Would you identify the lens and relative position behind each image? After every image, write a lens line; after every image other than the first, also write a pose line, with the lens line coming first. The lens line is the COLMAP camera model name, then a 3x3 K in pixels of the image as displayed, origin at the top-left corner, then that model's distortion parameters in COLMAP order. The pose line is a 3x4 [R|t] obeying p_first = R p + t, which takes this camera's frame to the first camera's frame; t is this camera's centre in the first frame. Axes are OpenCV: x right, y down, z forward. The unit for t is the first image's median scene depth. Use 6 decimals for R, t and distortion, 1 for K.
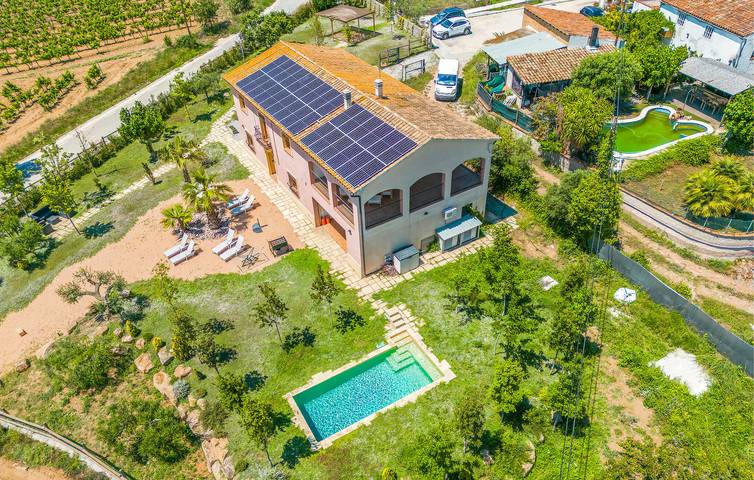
lens RADIAL K [[543.9, 0, 377.0], [0, 543.9, 240.0], [0, 0, 1]] dist [0.073112, 0.000360]
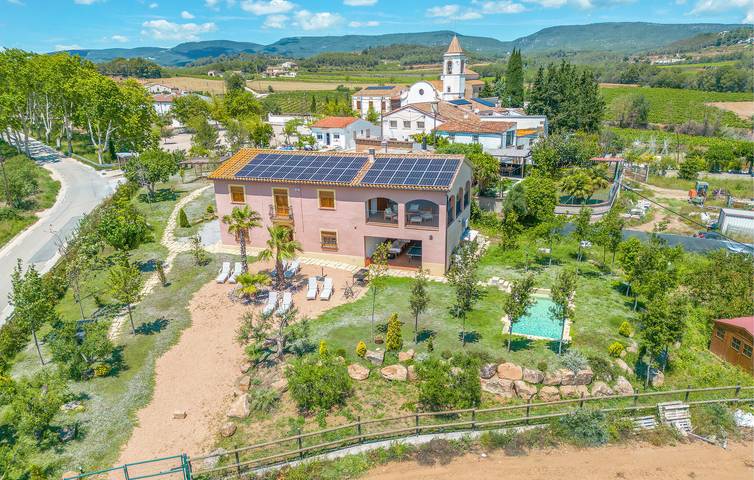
lens RADIAL K [[543.9, 0, 377.0], [0, 543.9, 240.0], [0, 0, 1]] dist [0.073112, 0.000360]
pose [[0.792829, -0.160488, 0.587934, -0.823113], [0.375151, 0.888789, -0.263280, 0.253729], [-0.480296, 0.429300, 0.764864, 0.136526]]
